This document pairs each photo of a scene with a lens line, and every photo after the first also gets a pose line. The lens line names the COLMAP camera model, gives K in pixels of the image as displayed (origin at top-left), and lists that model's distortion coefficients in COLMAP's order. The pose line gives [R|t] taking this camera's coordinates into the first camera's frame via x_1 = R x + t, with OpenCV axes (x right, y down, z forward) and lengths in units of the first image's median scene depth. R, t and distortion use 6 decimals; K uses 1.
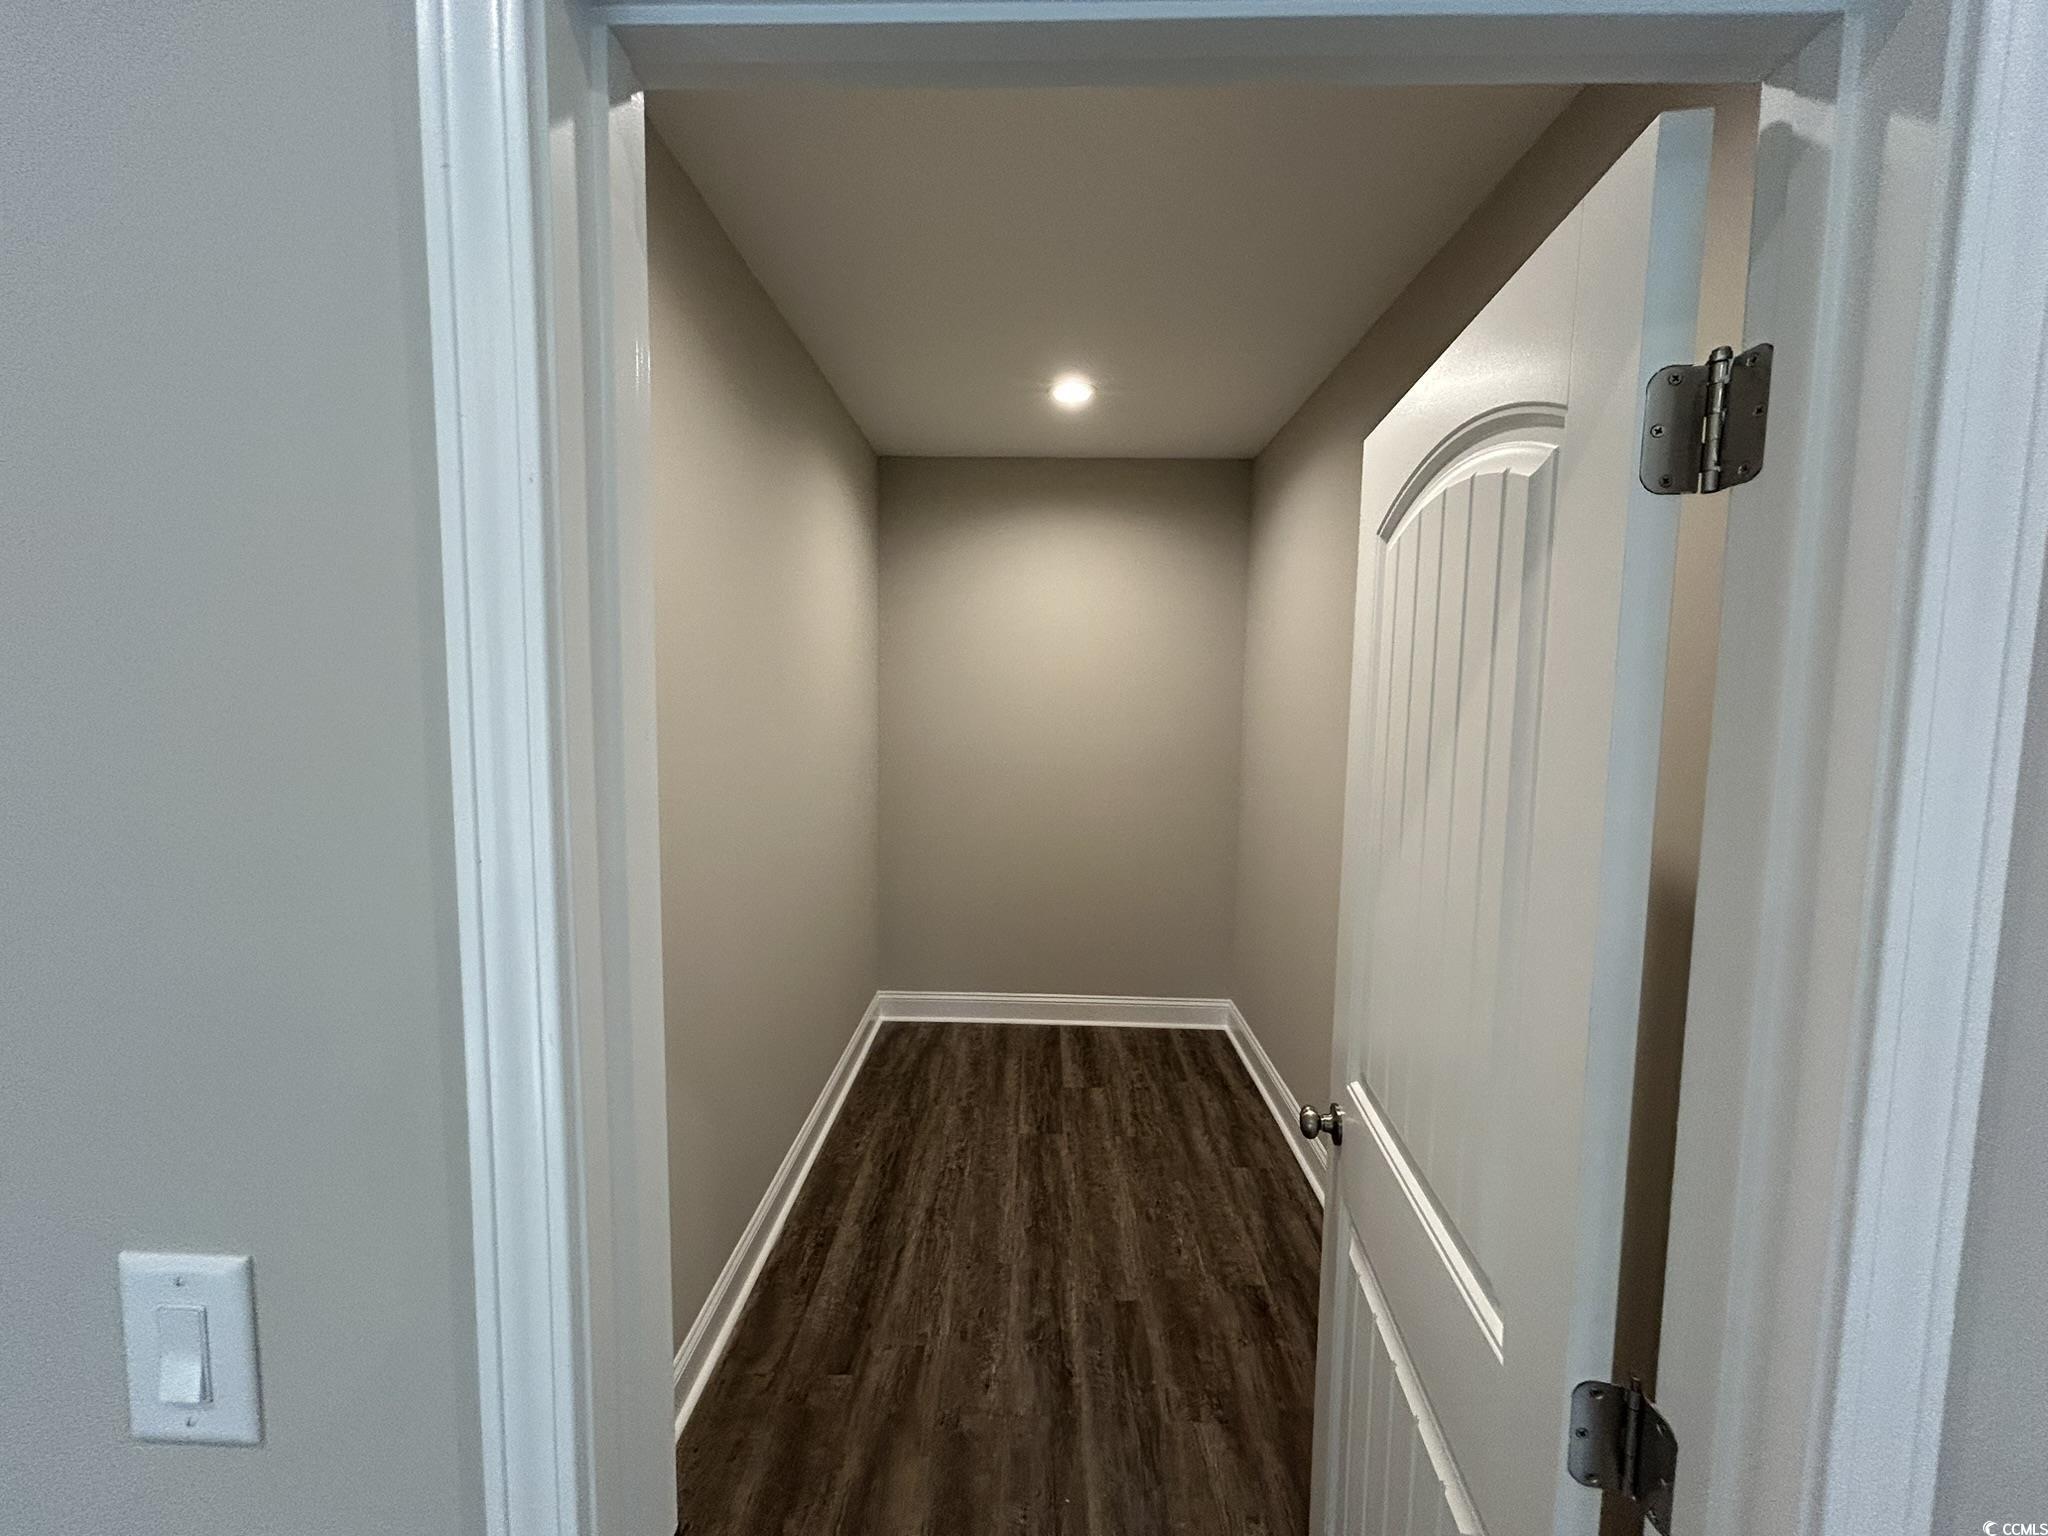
lens RADIAL K [[826.3, 0, 1020.4], [0, 826.3, 765.9], [0, 0, 1]] dist [0.003329, -0.000248]
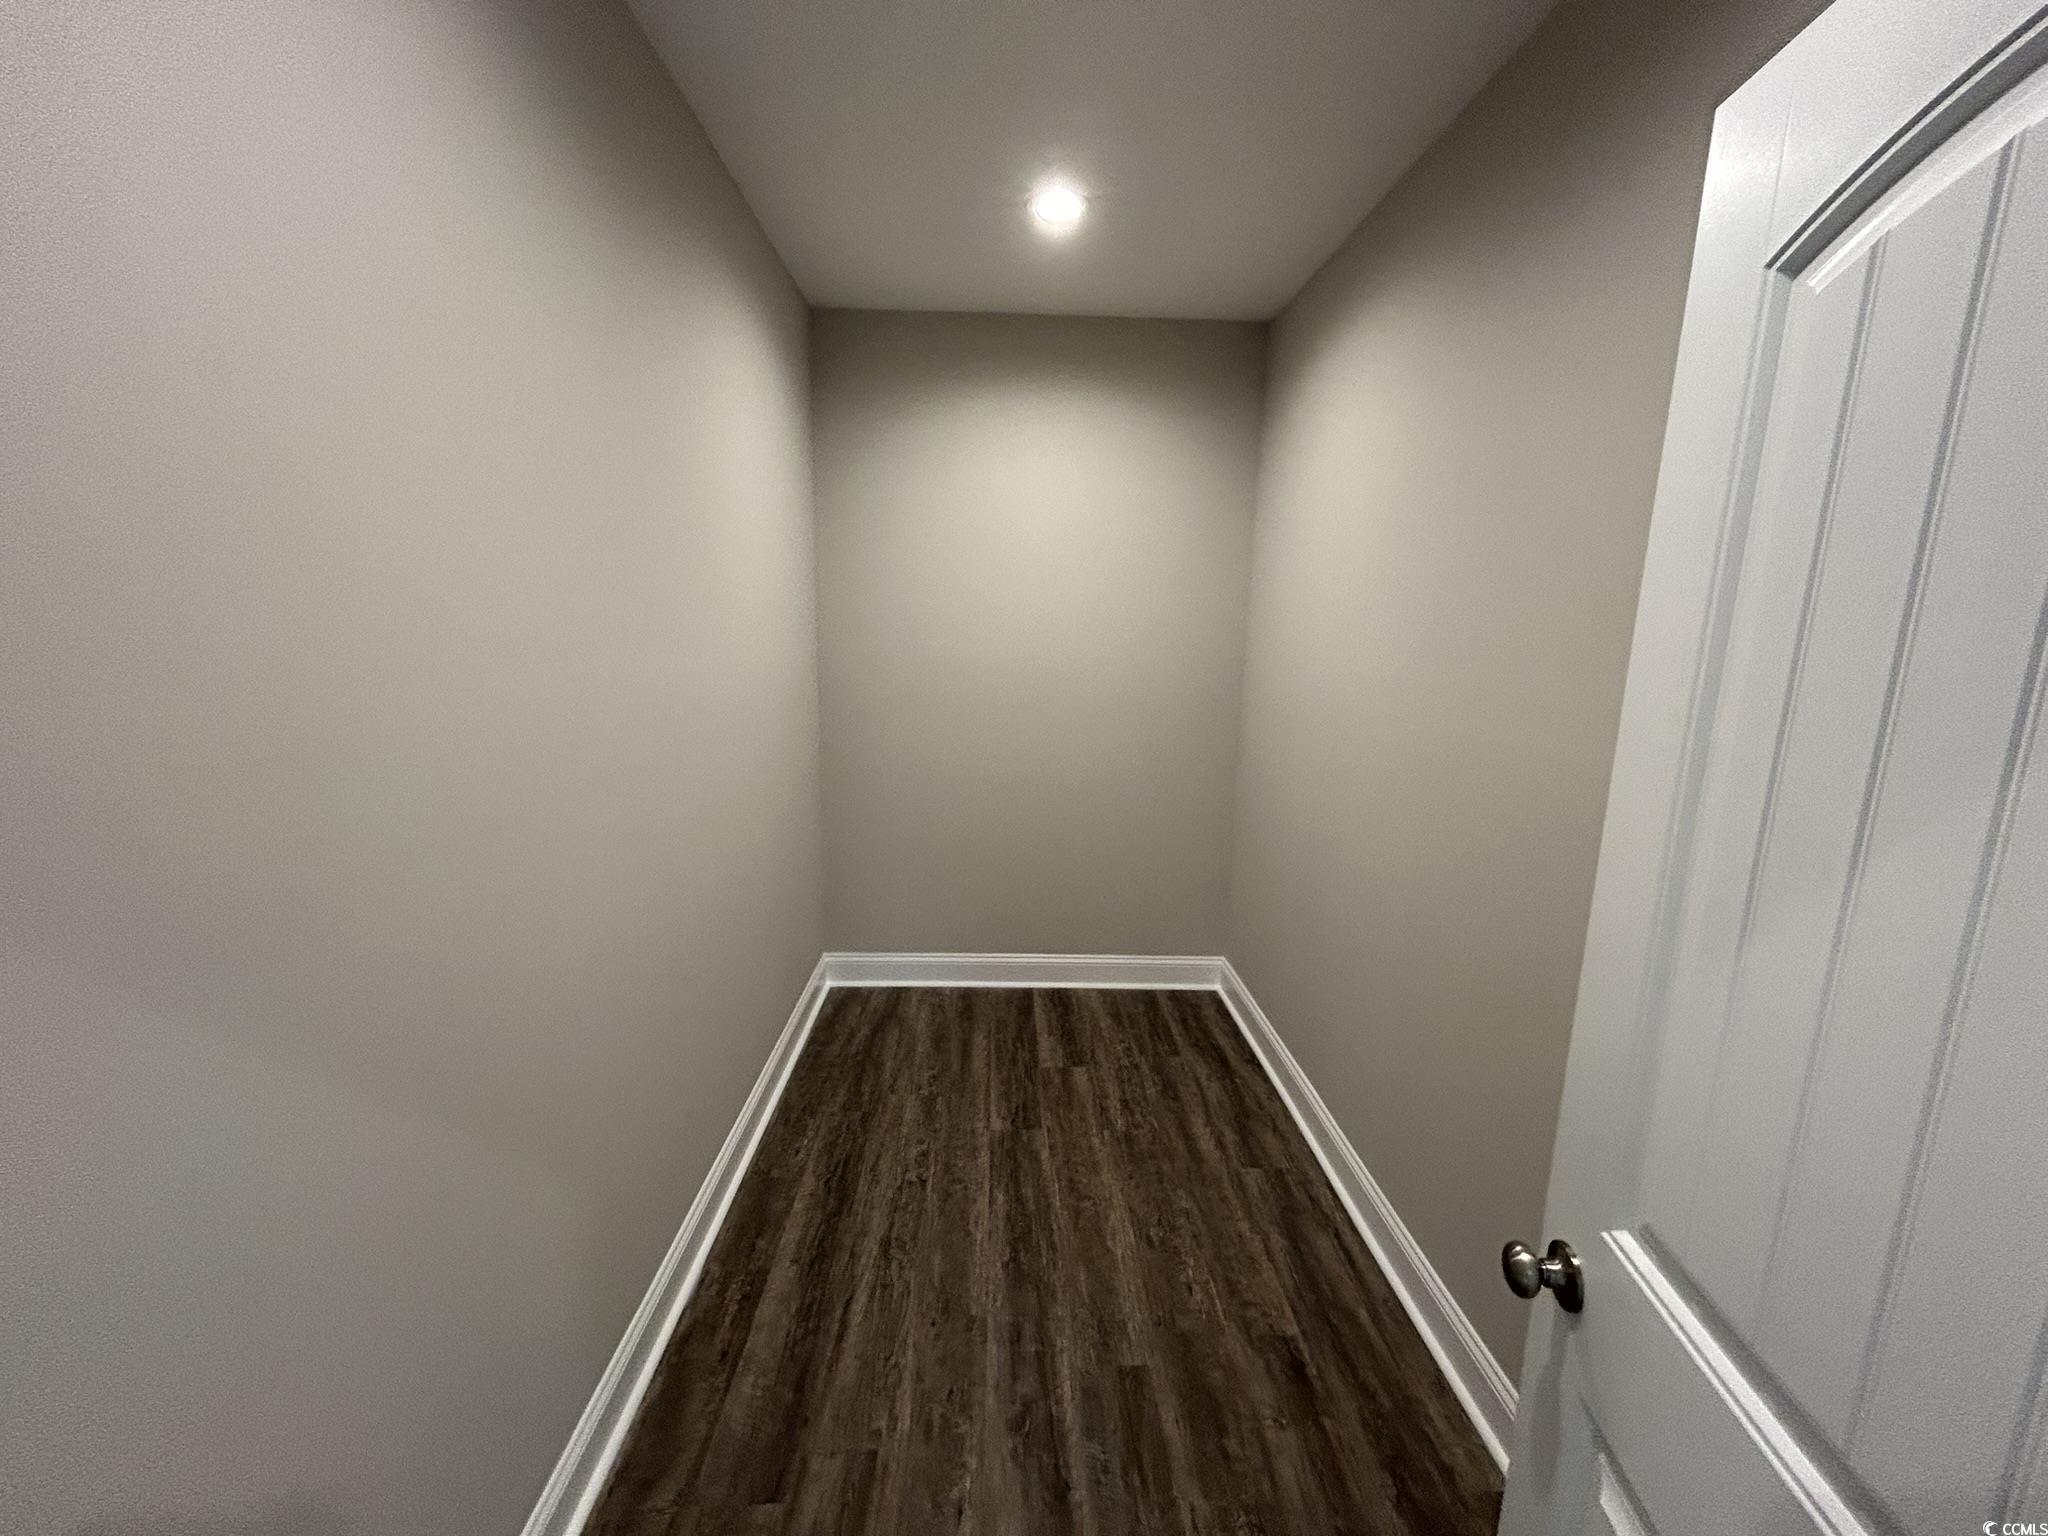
lens RADIAL K [[826.3, 0, 1018.6], [0, 826.3, 766.5], [0, 0, 1]] dist [0.003329, -0.000248]
pose [[0.998758, -0.002596, 0.049751, -0.016936], [-0.002027, 0.995698, 0.092637, -0.006244], [-0.049777, -0.092623, 0.994456, 0.225327]]
